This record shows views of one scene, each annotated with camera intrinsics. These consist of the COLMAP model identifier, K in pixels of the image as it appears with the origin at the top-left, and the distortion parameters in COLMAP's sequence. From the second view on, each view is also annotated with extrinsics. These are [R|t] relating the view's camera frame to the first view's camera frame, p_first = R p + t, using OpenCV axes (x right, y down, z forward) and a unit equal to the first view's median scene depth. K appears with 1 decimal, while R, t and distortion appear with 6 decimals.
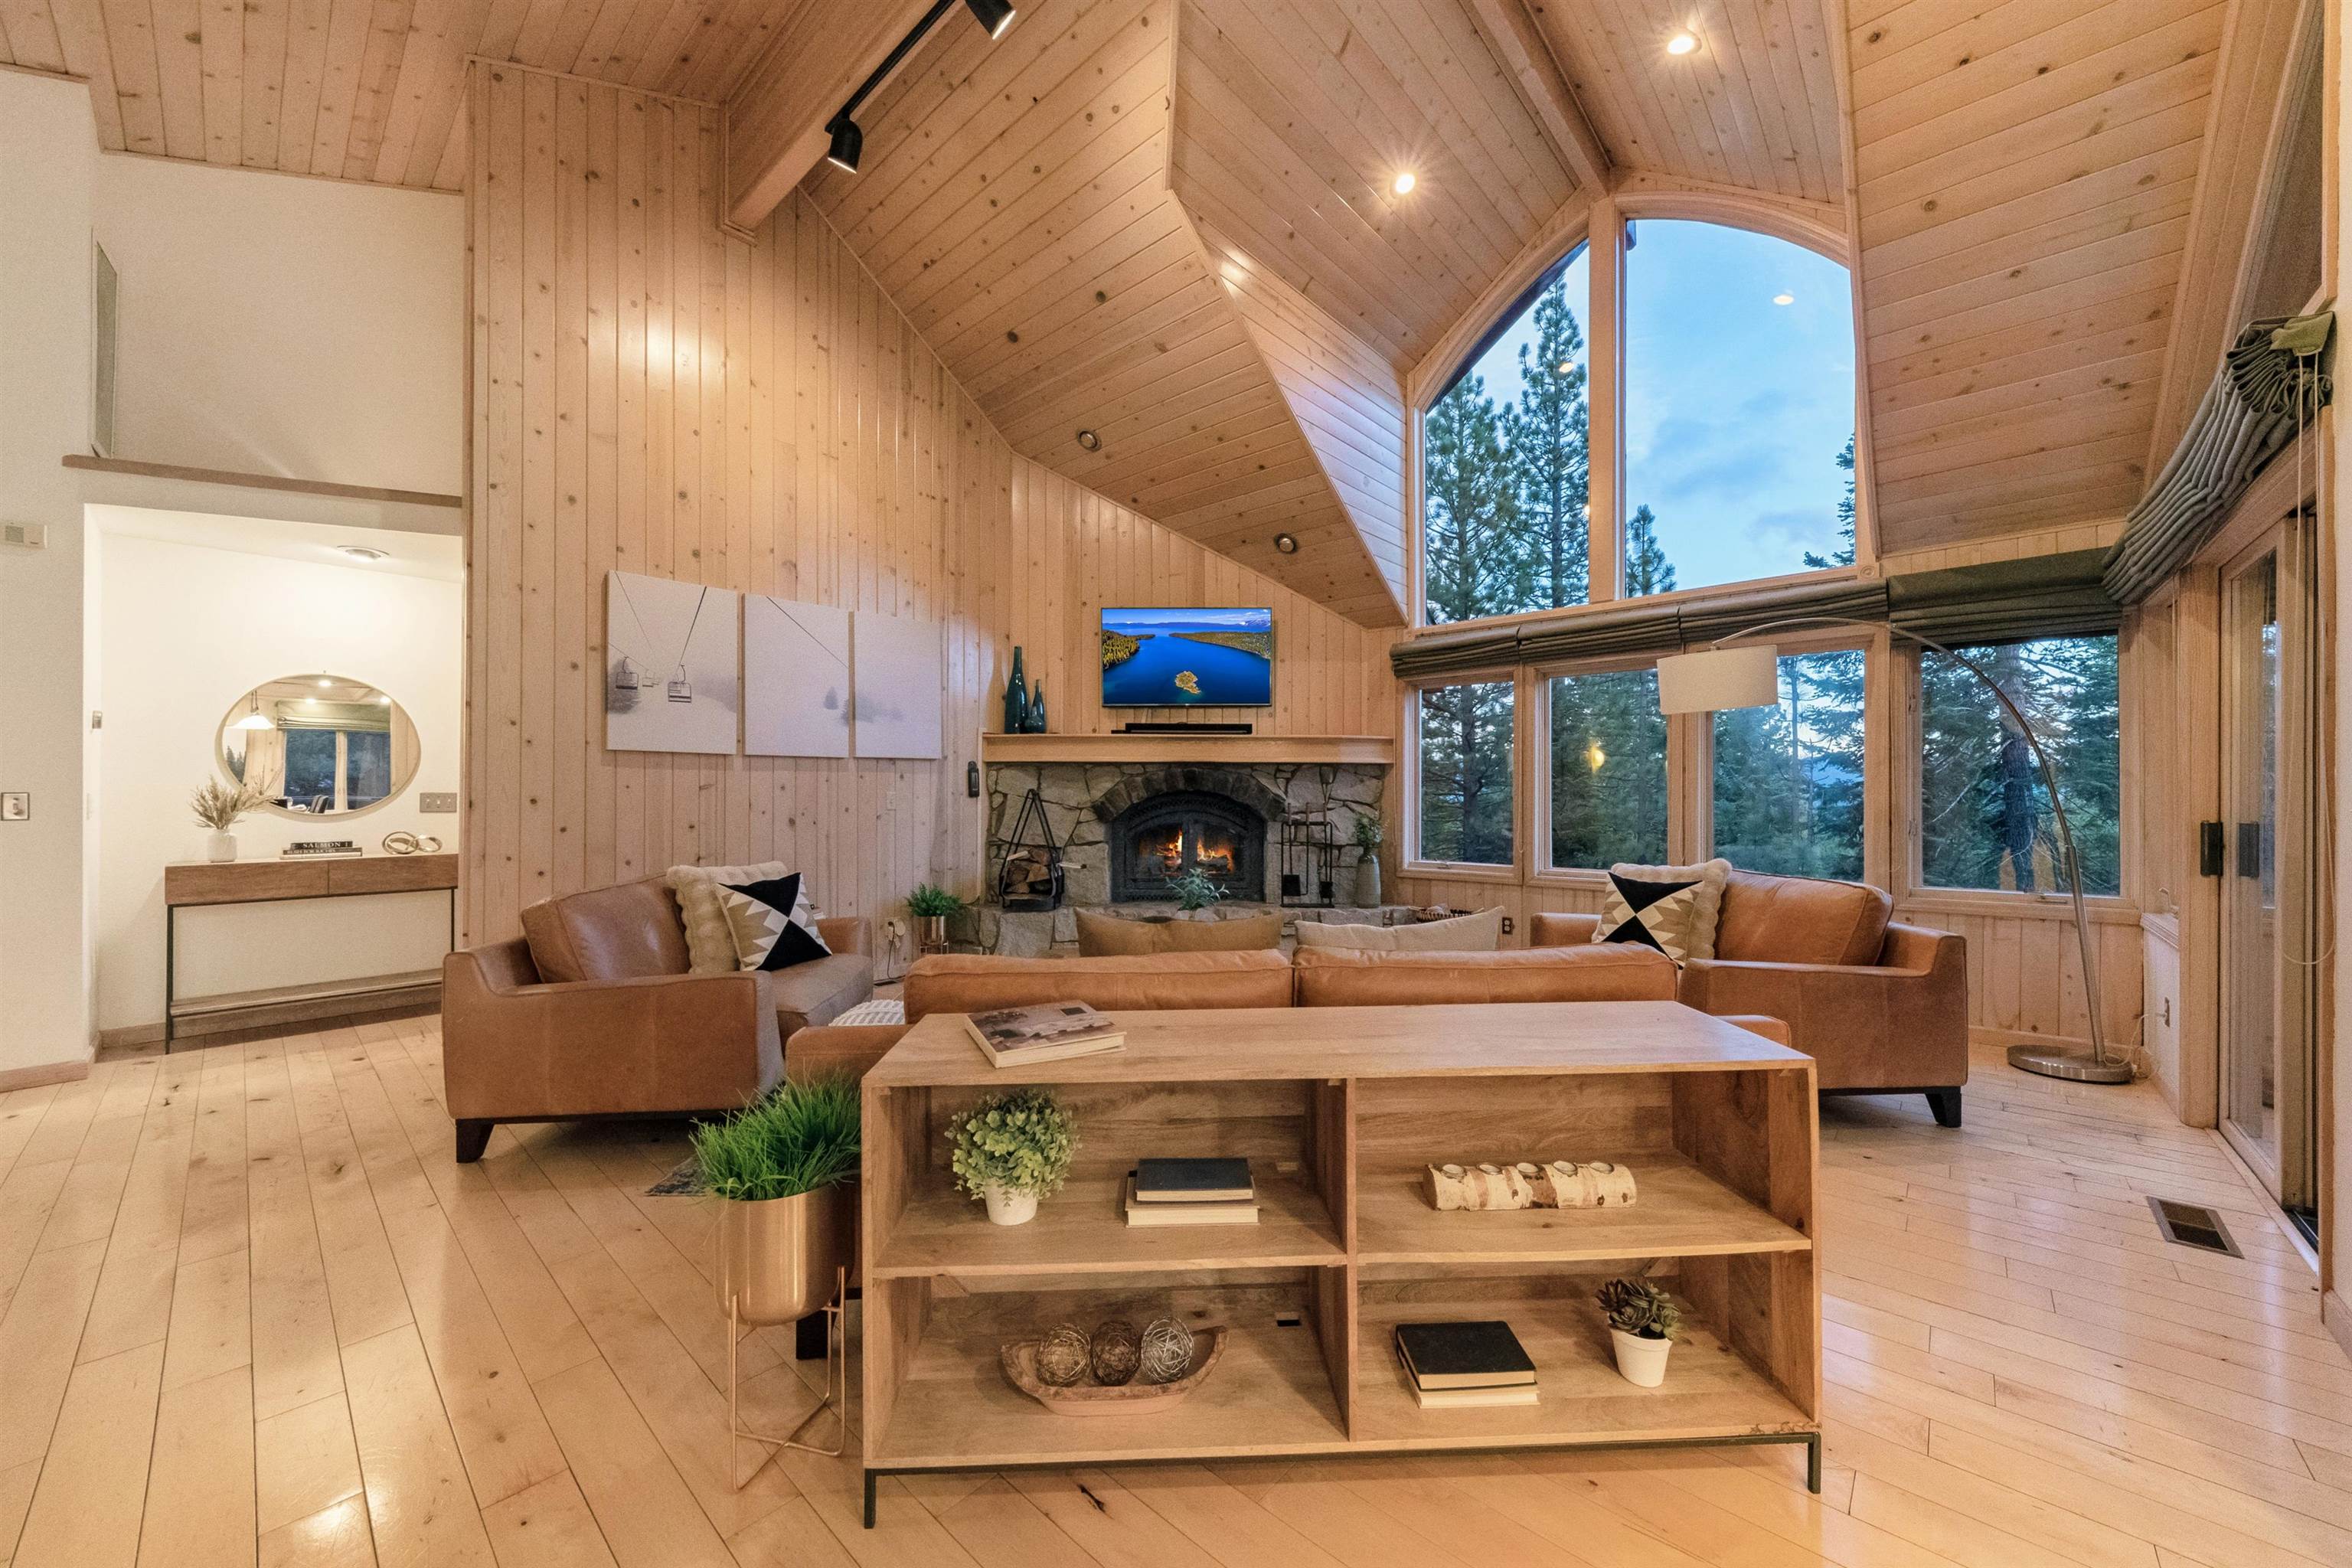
lens RADIAL K [[852.7, 0, 1184.7], [0, 852.7, 792.1], [0, 0, 1]] dist [0.000537, -0.000533]
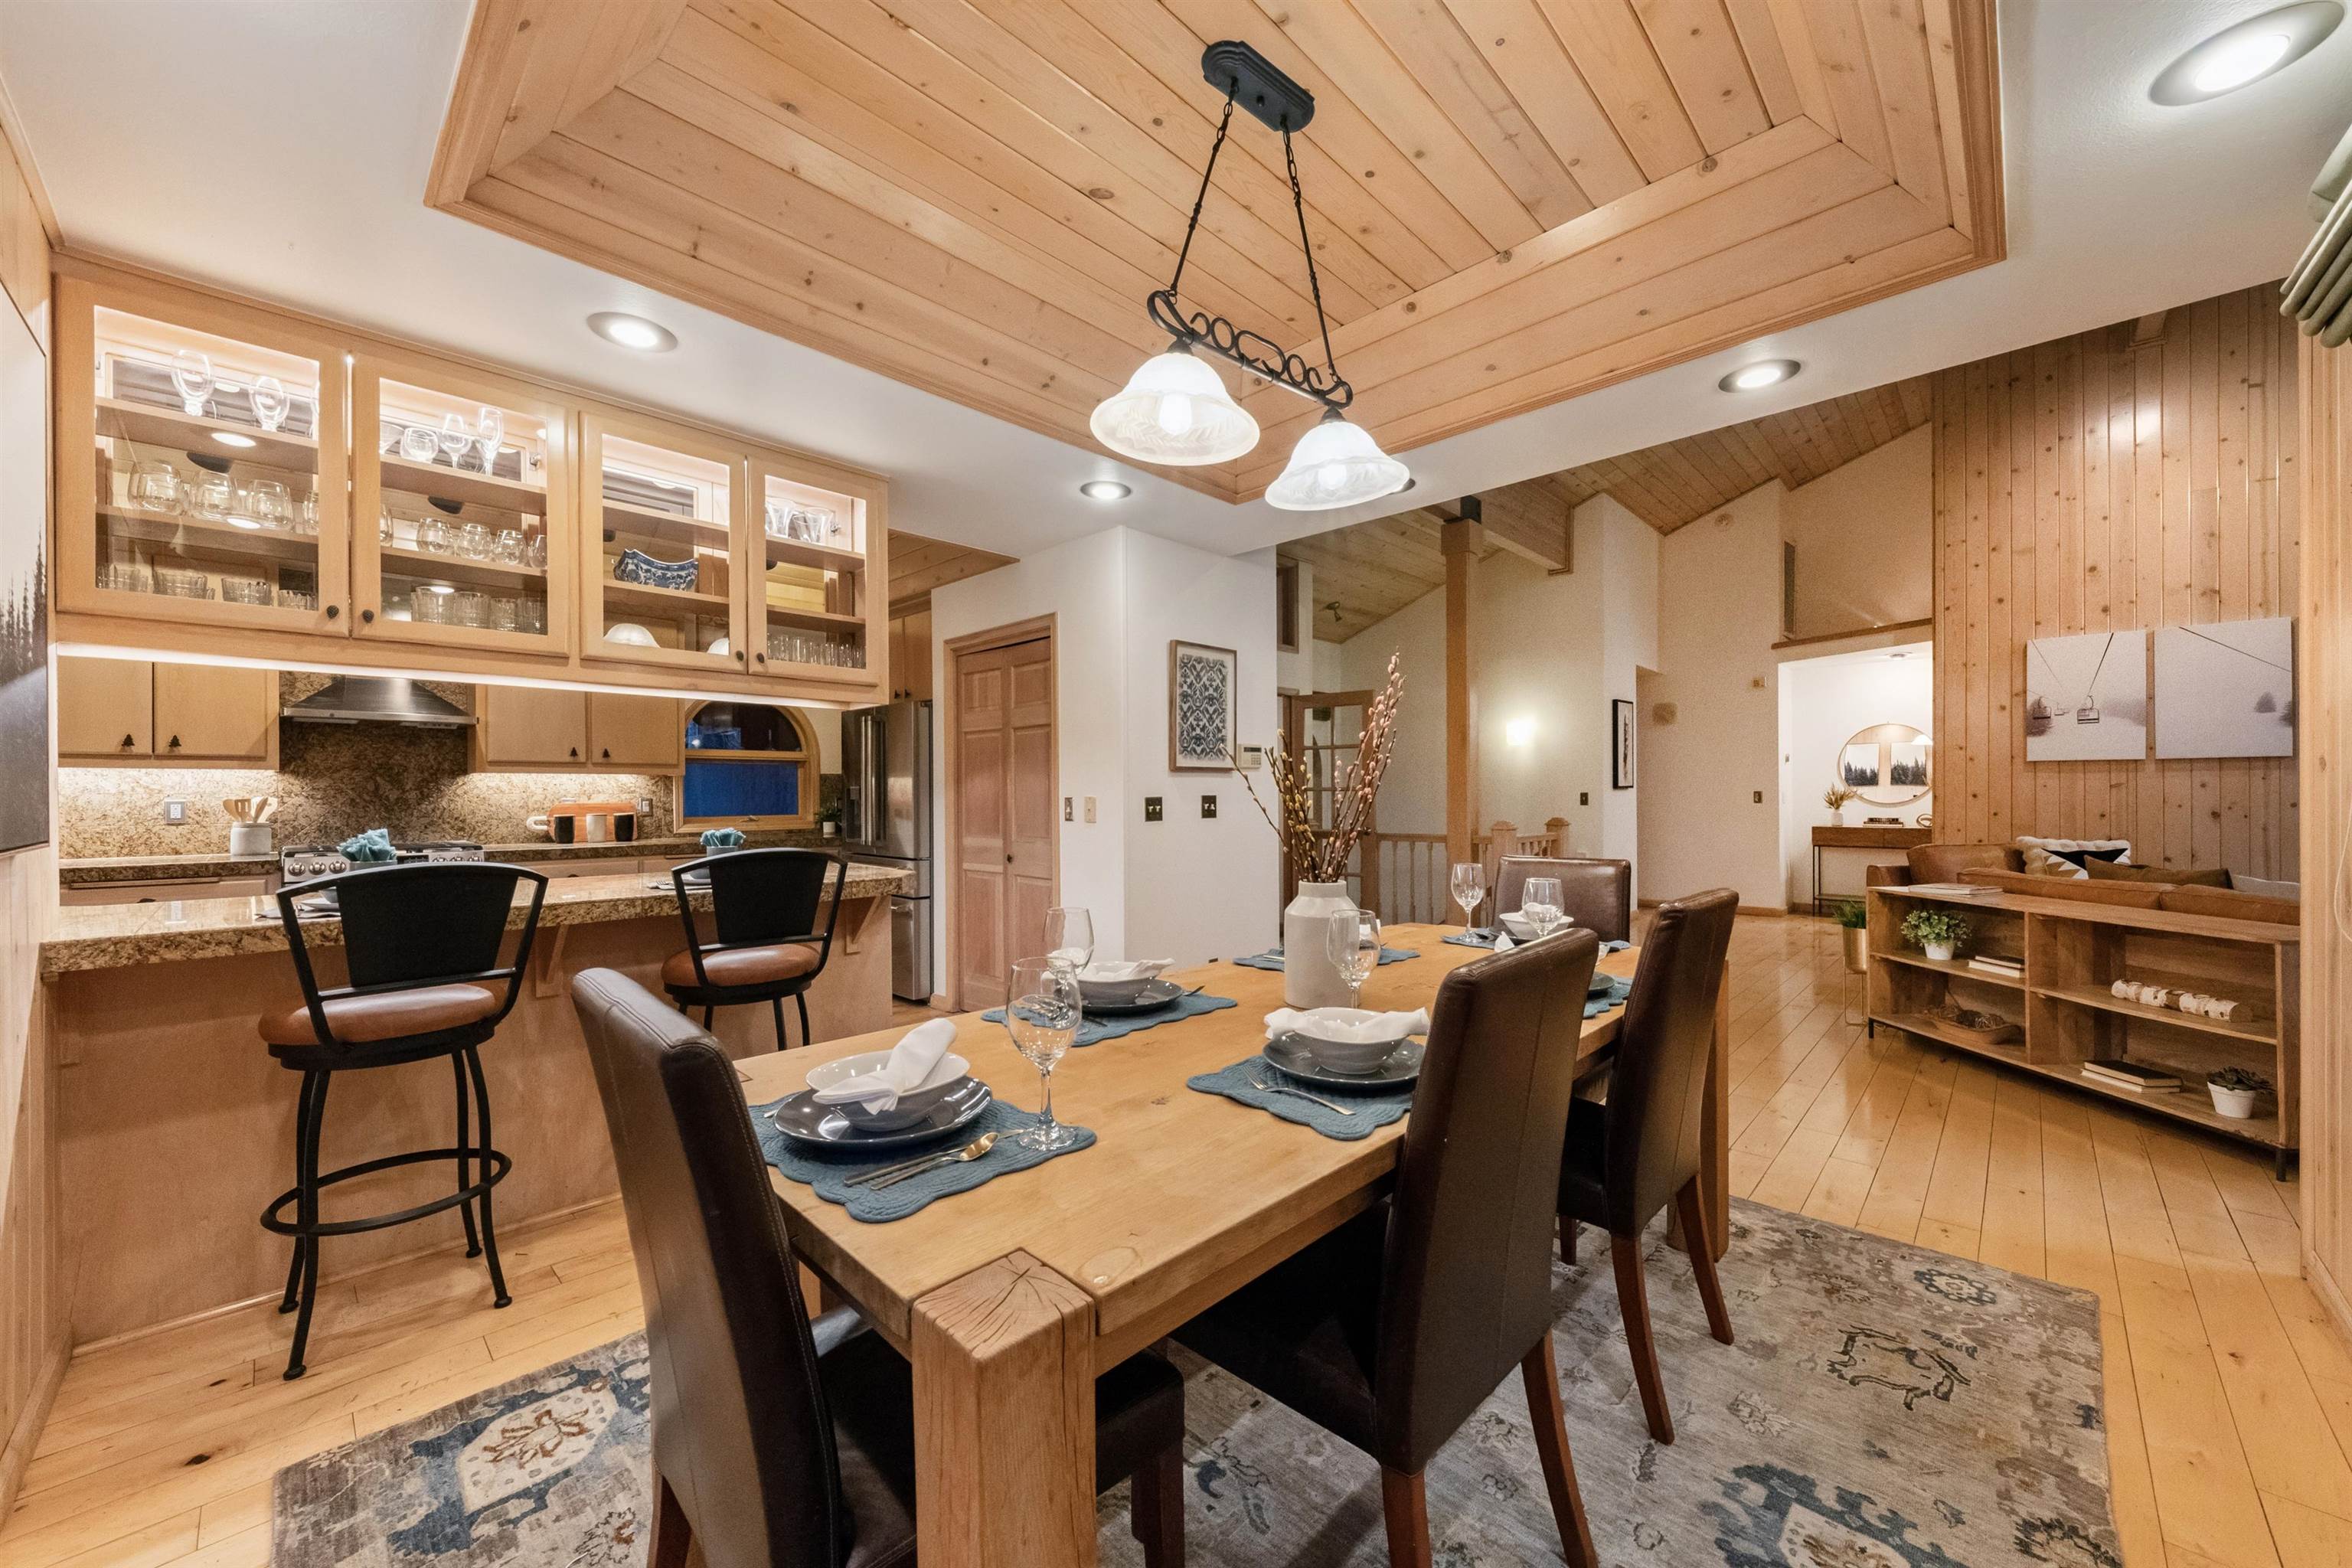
lens RADIAL K [[852.7, 0, 1174.1], [0, 852.7, 794.2], [0, 0, 1]] dist [0.000537, -0.000533]
pose [[-0.054517, 0.000589, -0.998513, 0.899843], [0.005418, 0.999985, 0.000294, -0.000632], [0.998498, -0.005394, -0.054519, -0.408498]]
